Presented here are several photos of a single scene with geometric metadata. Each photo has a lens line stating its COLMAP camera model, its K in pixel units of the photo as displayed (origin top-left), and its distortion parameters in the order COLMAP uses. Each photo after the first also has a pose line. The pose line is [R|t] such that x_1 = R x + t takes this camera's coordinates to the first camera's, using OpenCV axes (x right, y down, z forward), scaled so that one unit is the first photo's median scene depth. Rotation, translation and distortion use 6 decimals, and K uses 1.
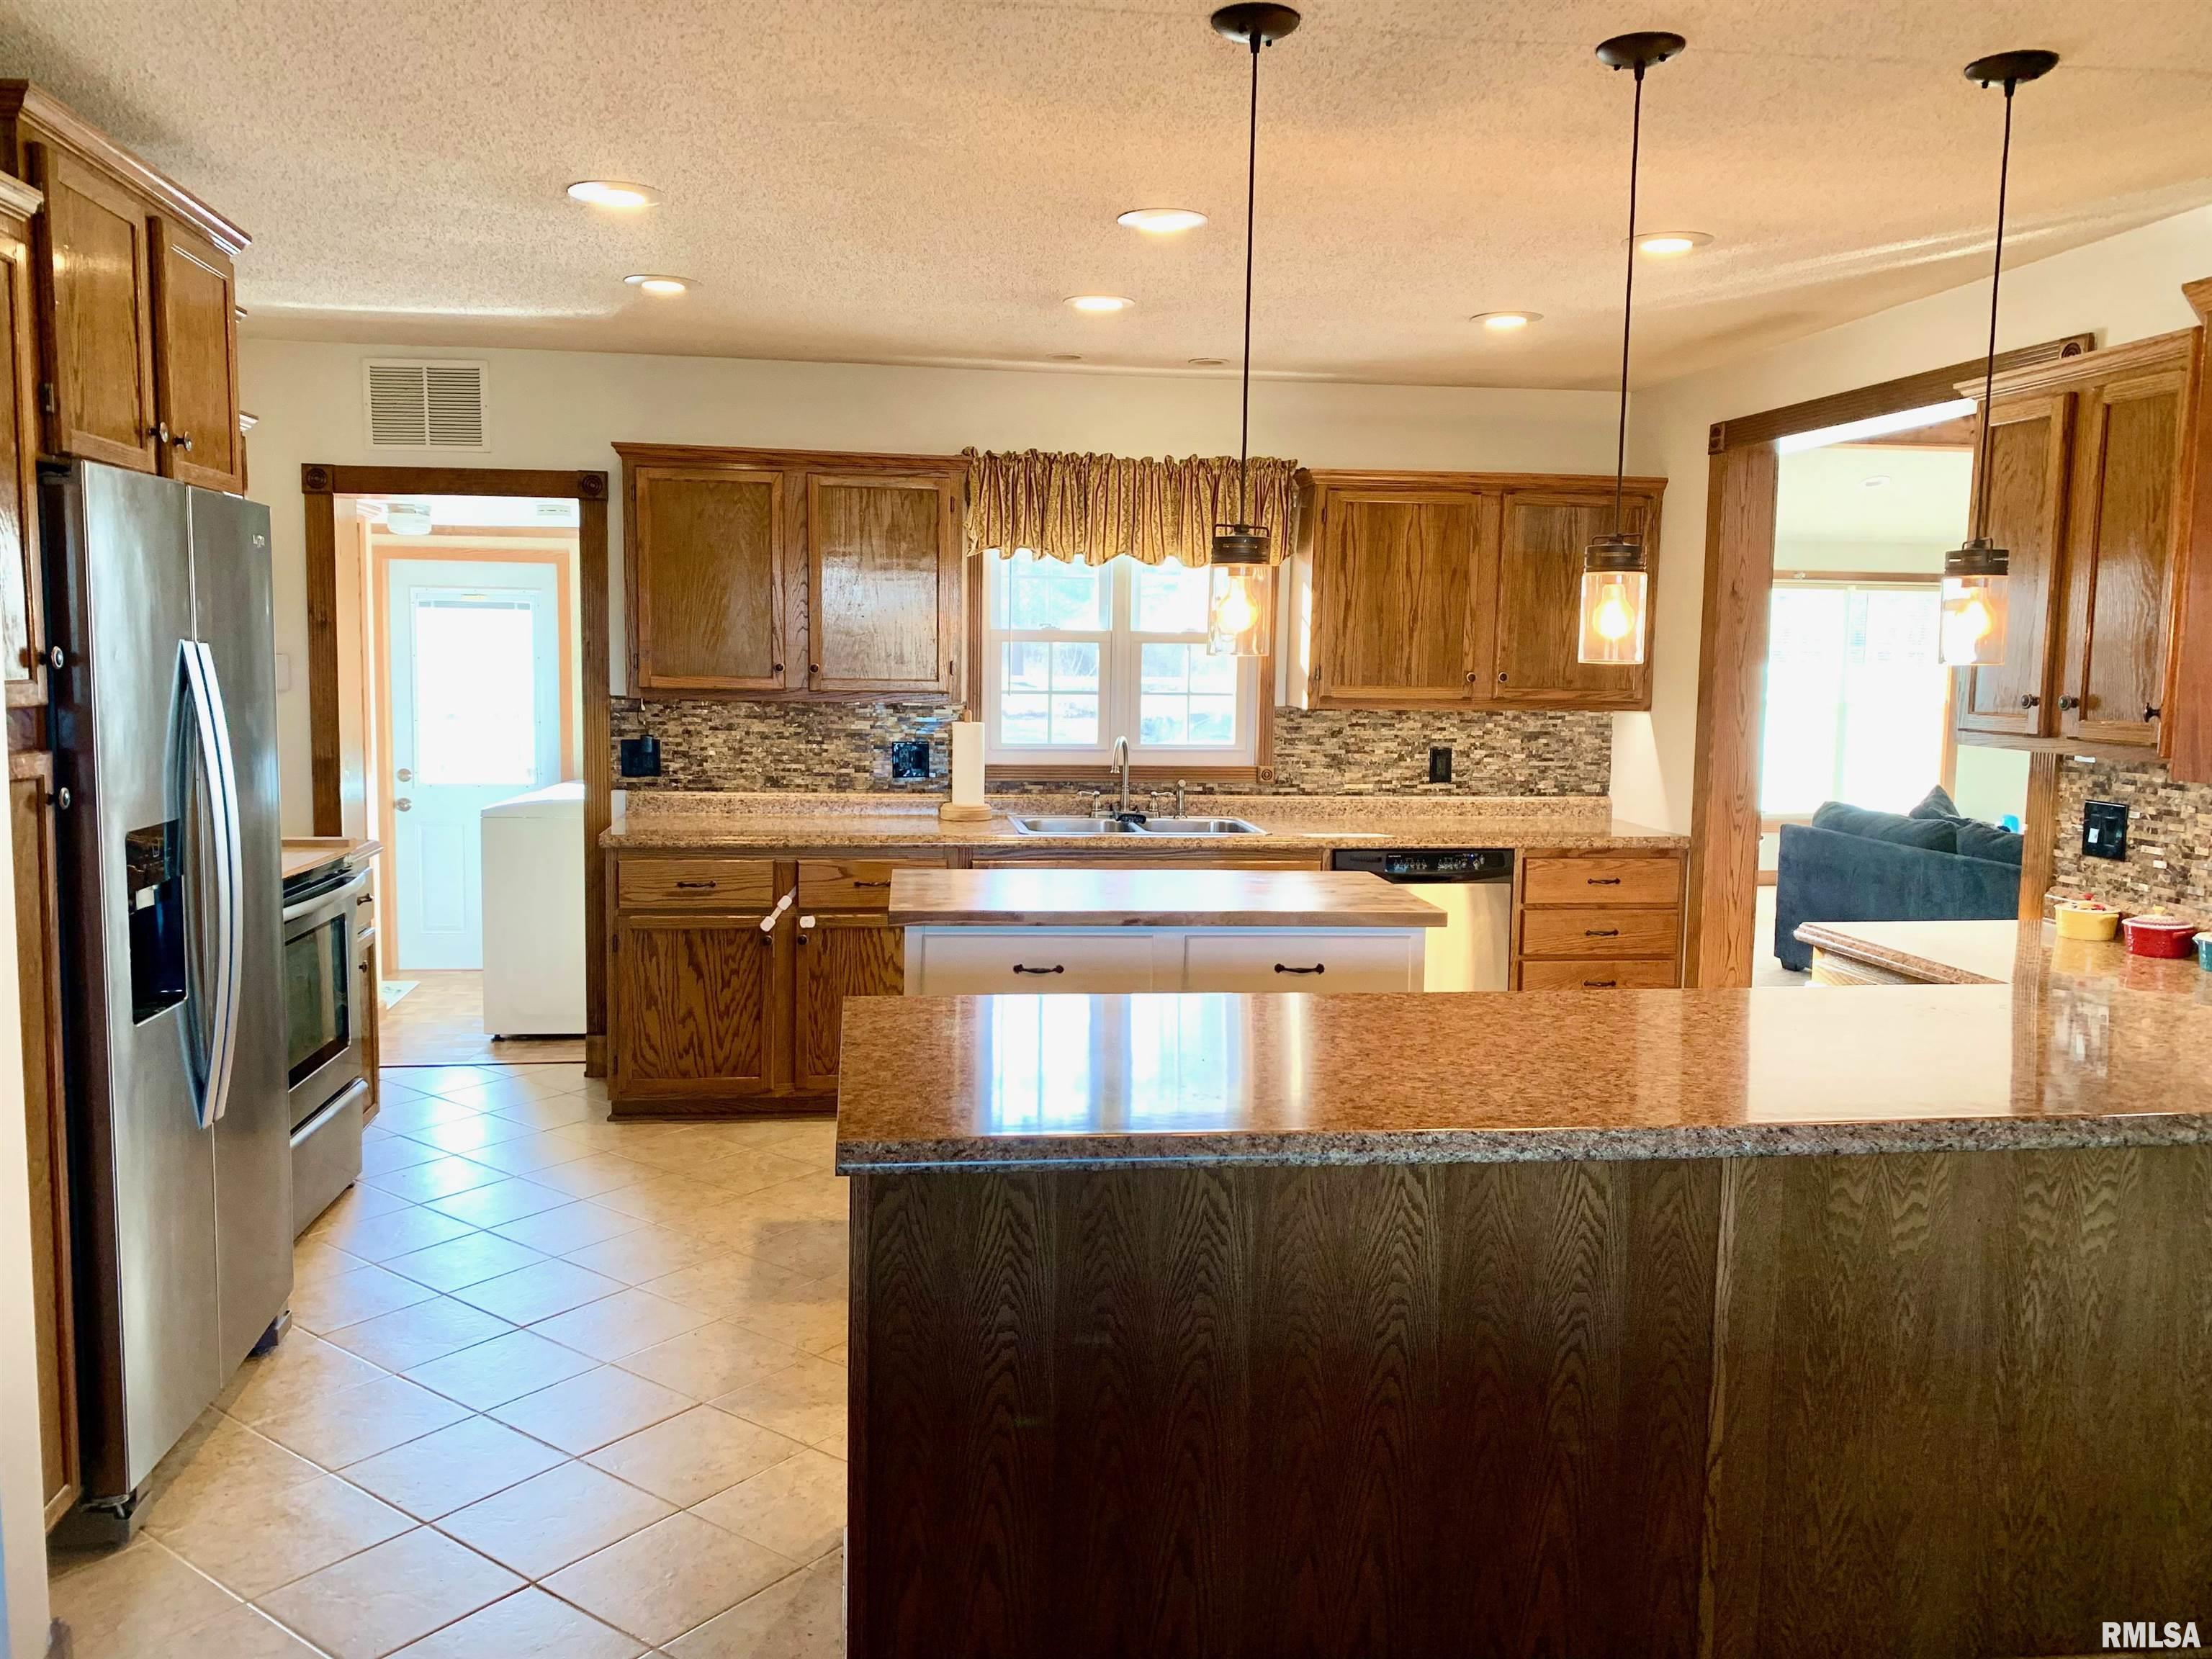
lens RADIAL K [[1707.0, 0, 1091.7], [0, 1707.0, 833.7], [0, 0, 1]] dist [0.117659, -0.253544]
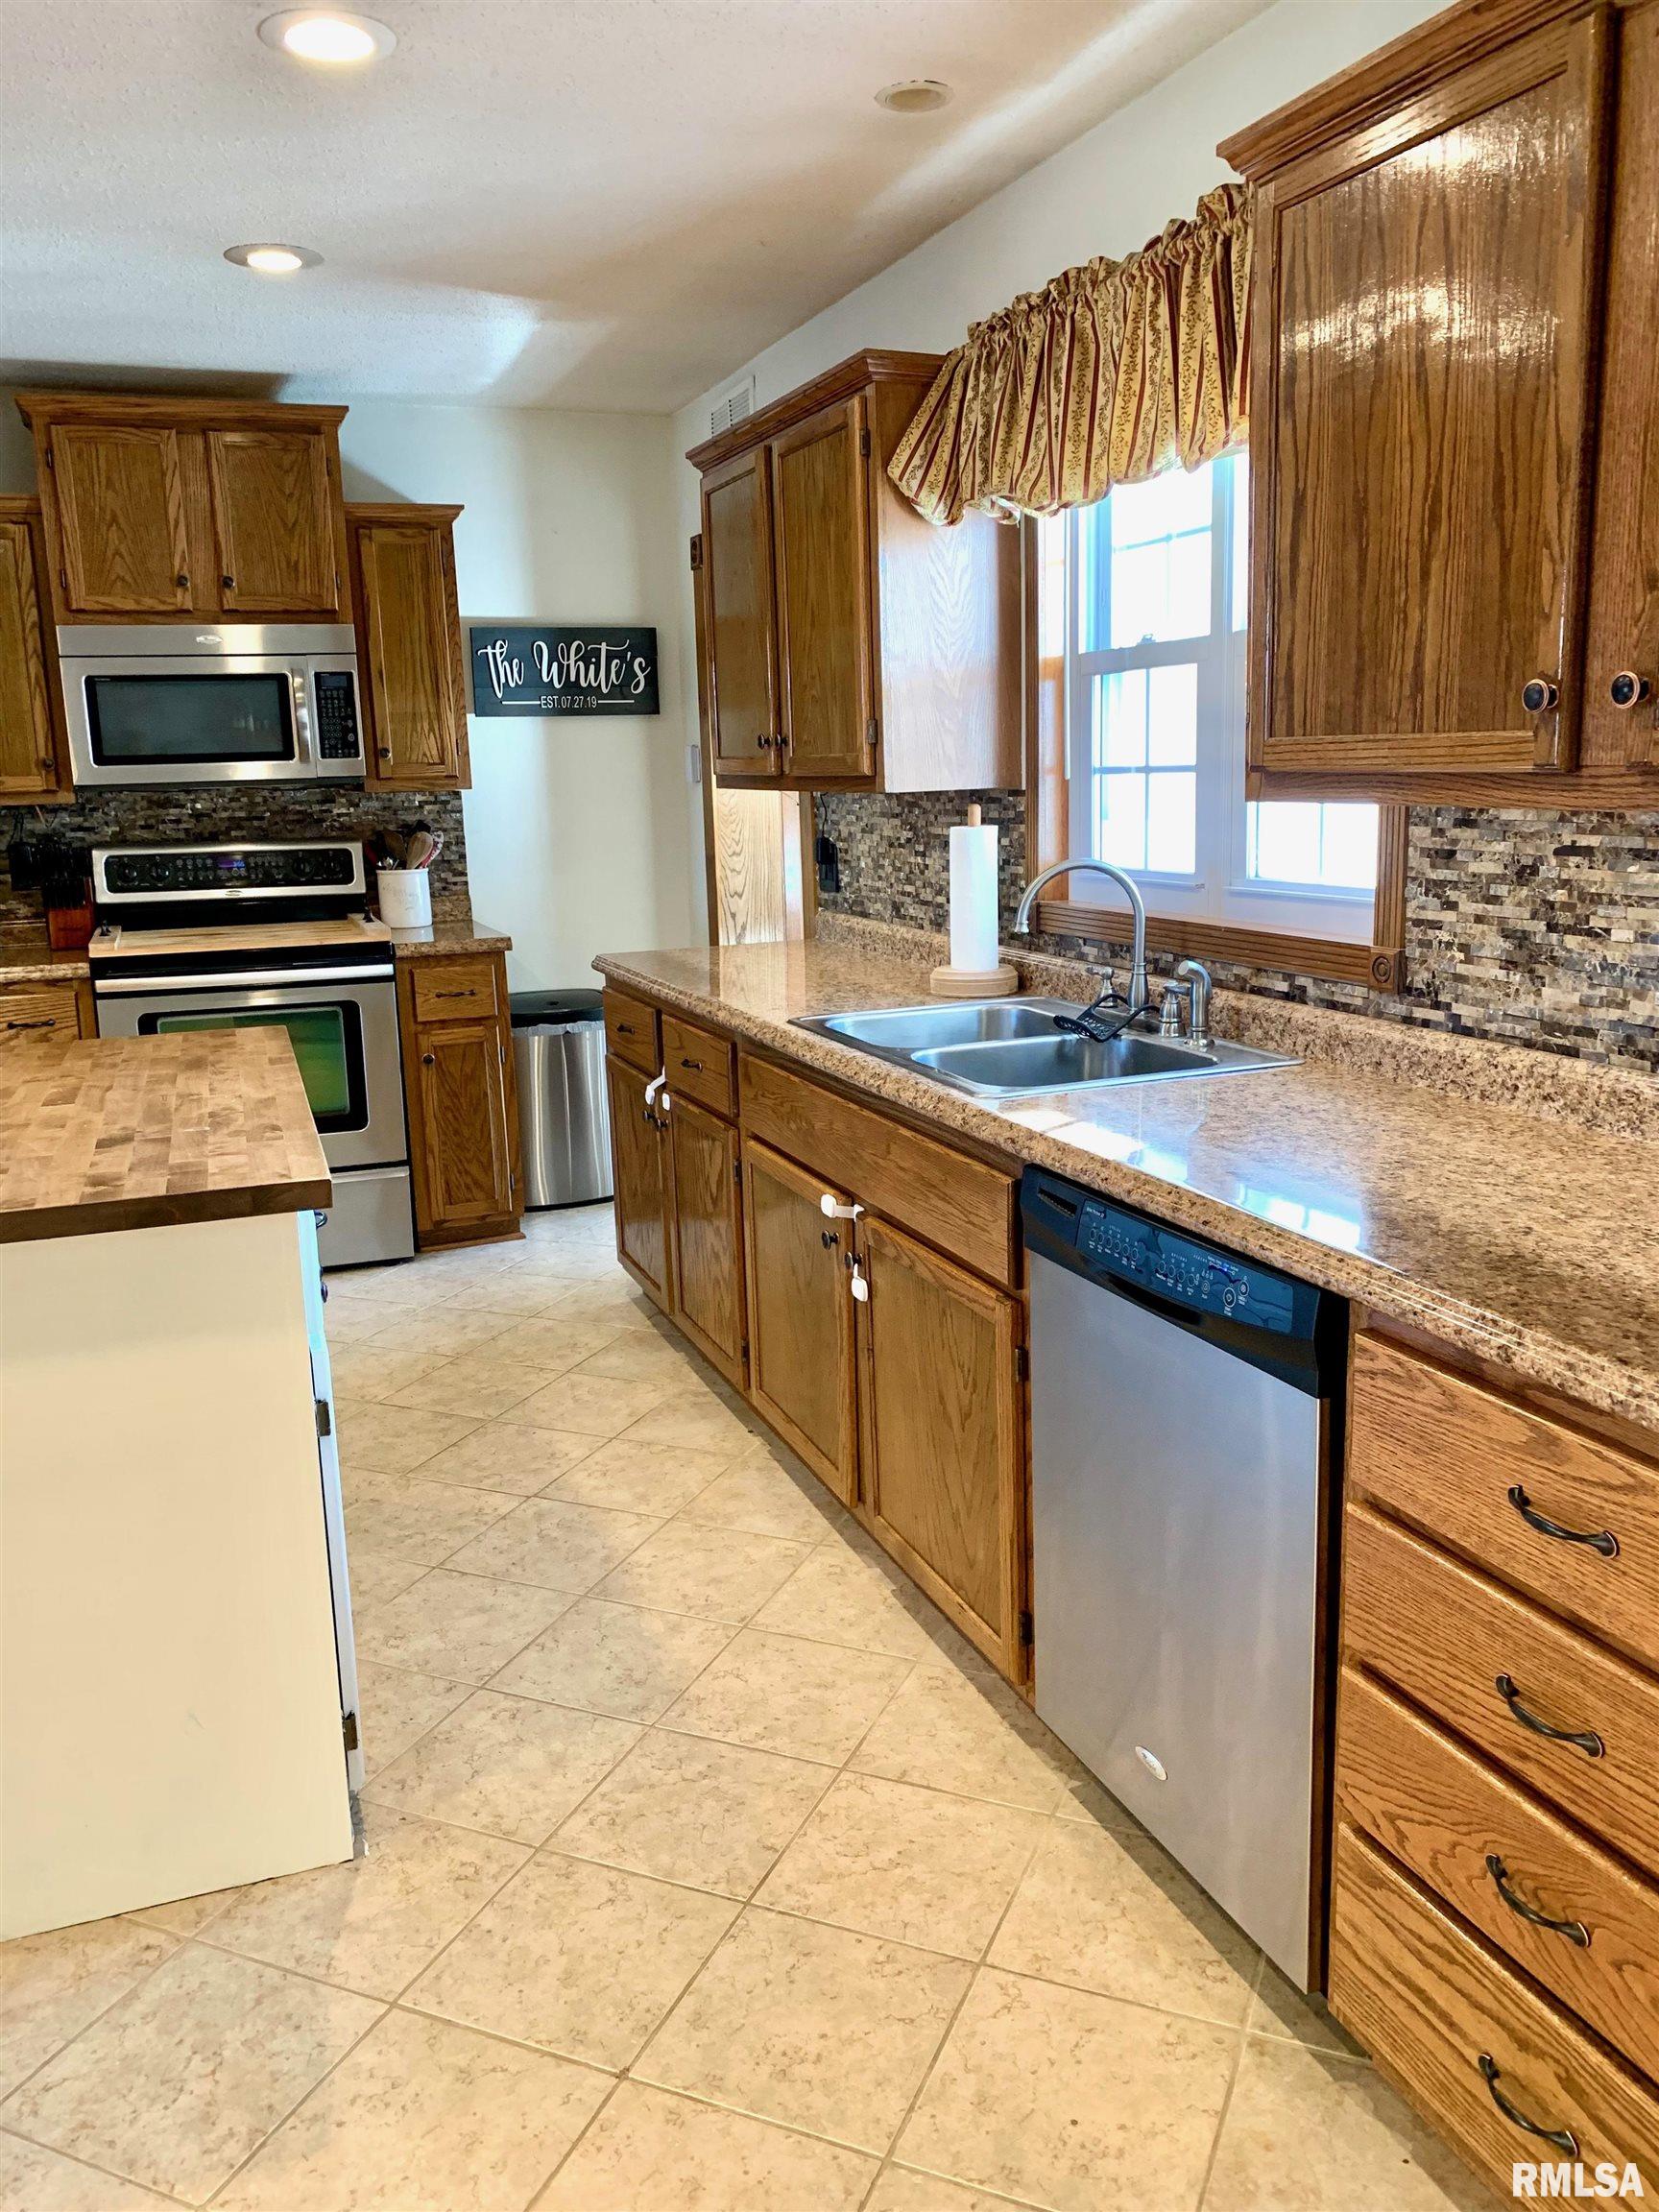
lens RADIAL K [[1707.0, 0, 853.9], [0, 1707.0, 1094.3], [0, 0, 1]] dist [-0.005536, -0.006977]
pose [[0.237119, 0.166542, -0.957099, 0.482681], [-0.078800, 0.985247, 0.151918, -0.059349], [0.968280, 0.039397, 0.246744, 0.823102]]
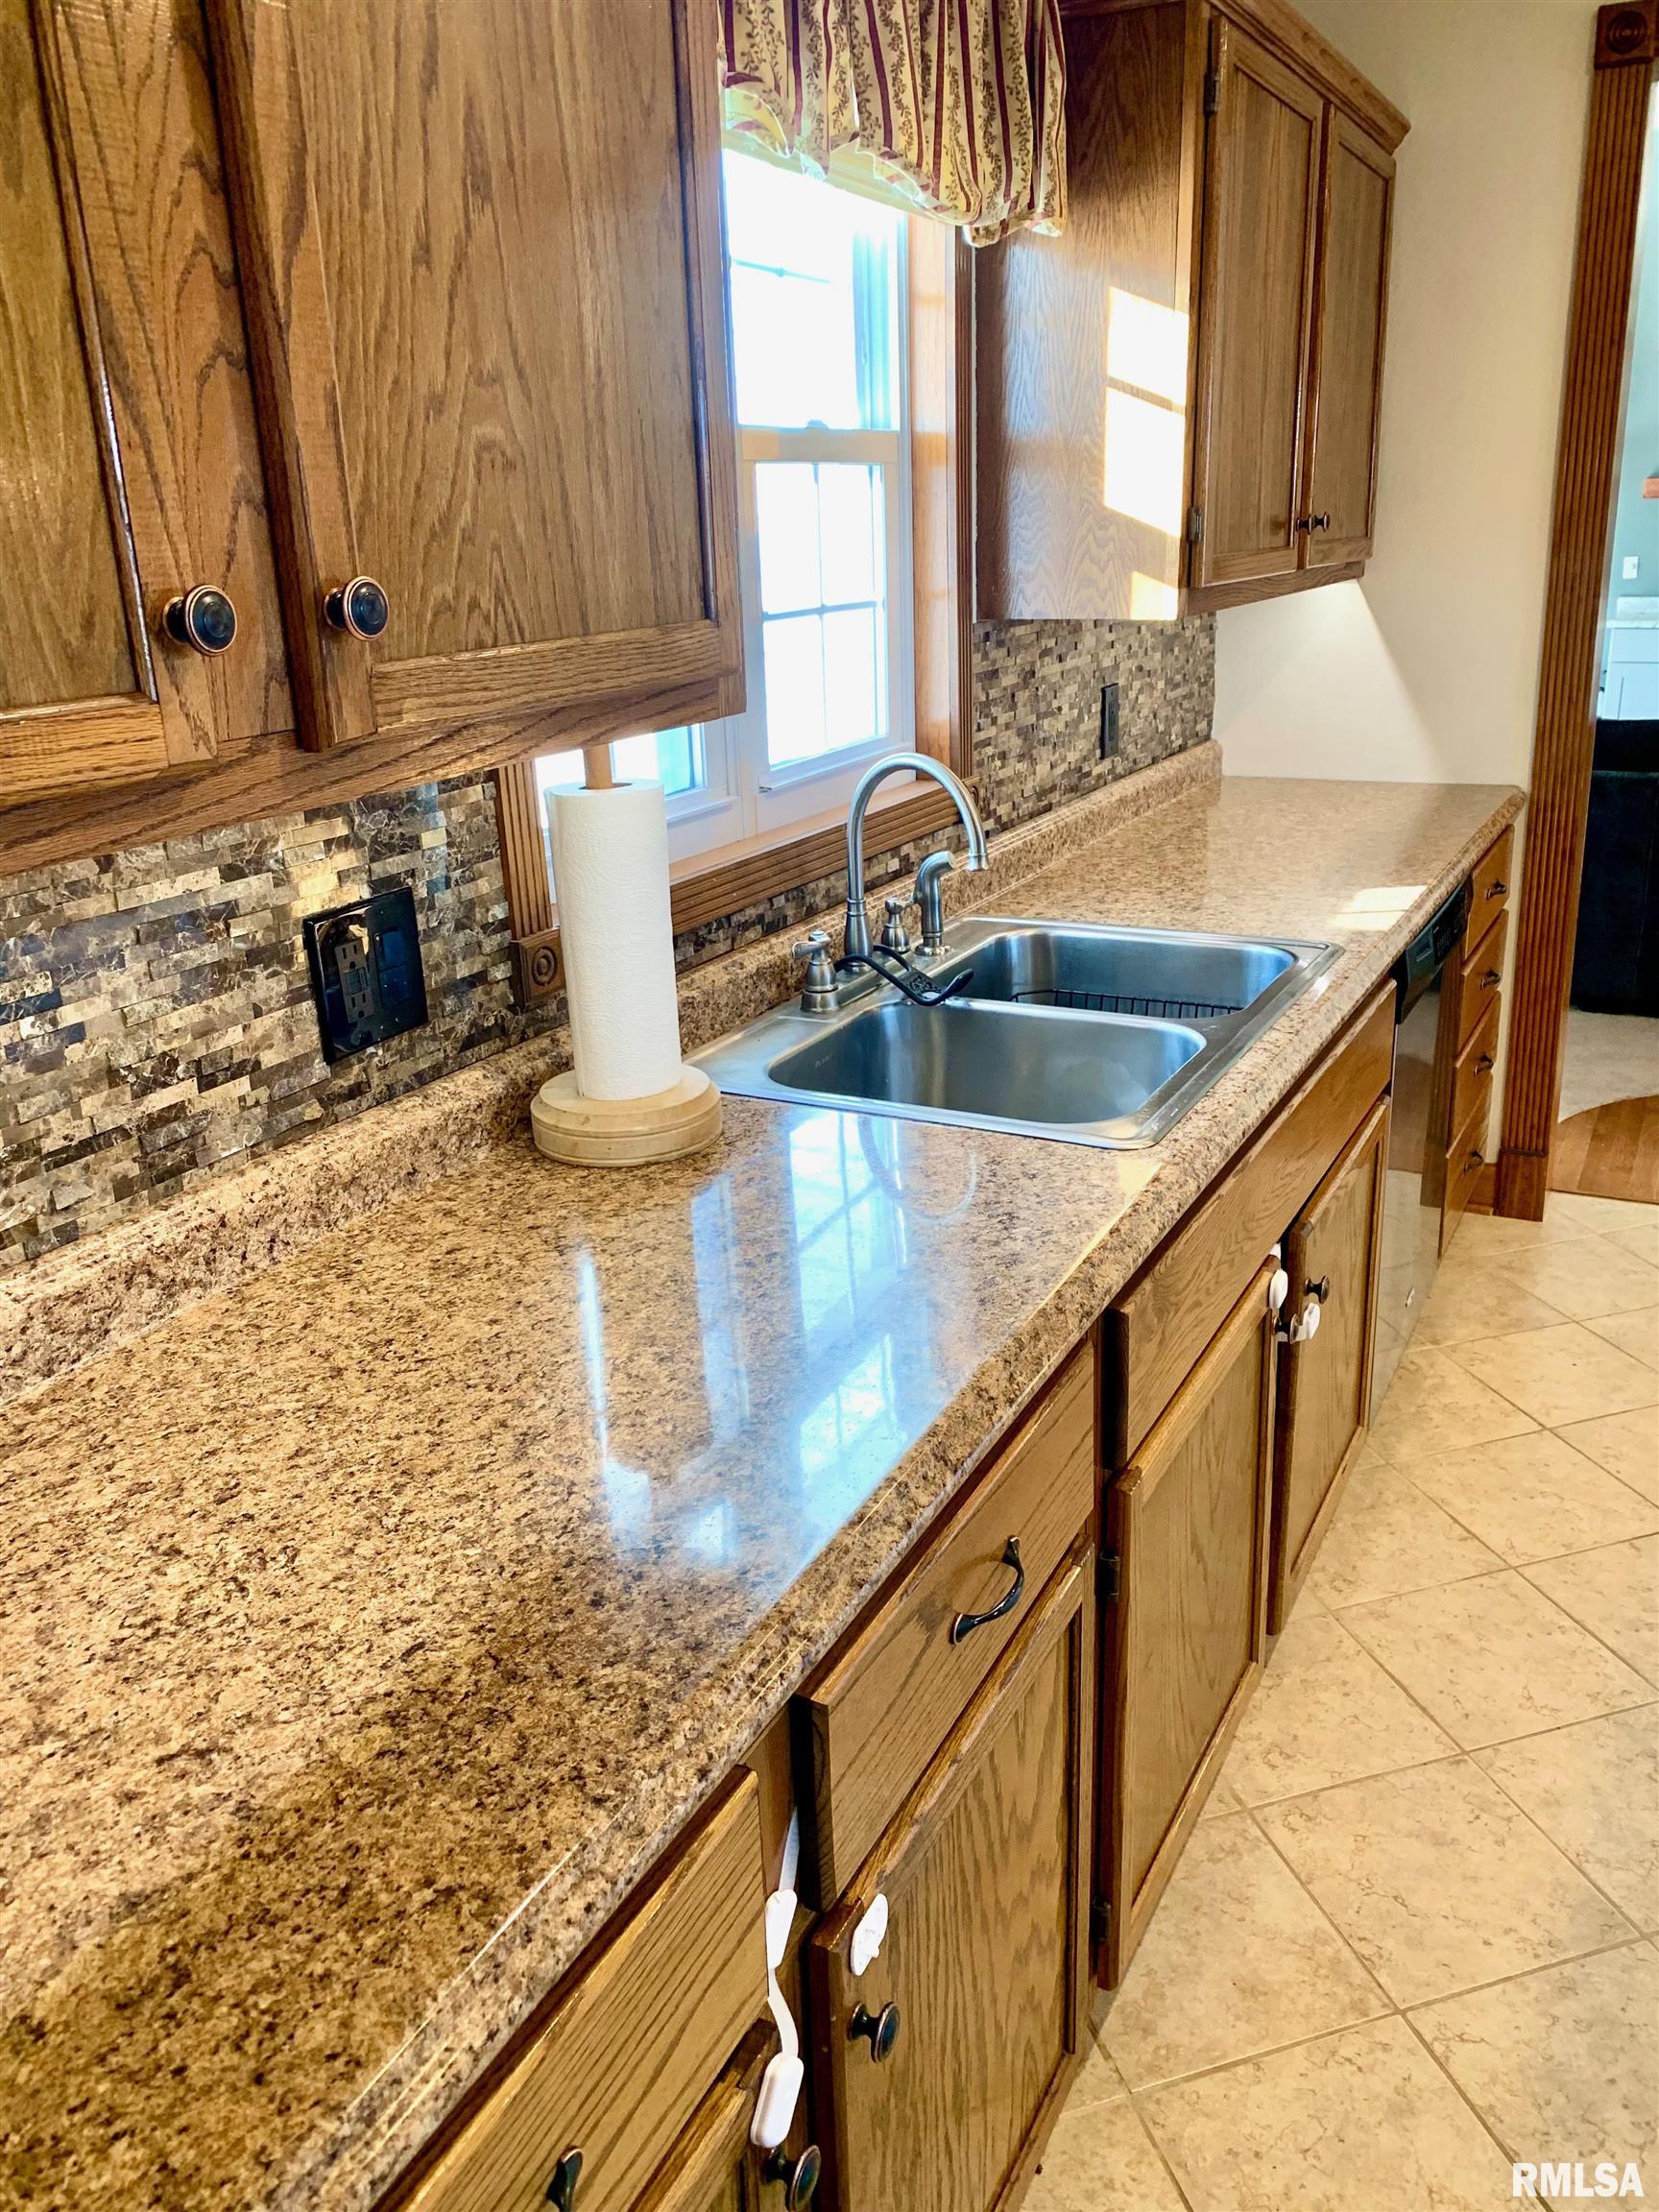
lens RADIAL K [[1707.0, 0, 829.5], [0, 1707.0, 1106.0], [0, 0, 1]] dist [0.117659, -0.253544]
pose [[0.587838, -0.297850, 0.752152, -0.262165], [0.137273, 0.952997, 0.270099, -0.084216], [-0.797247, -0.055524, 0.601094, 0.812098]]
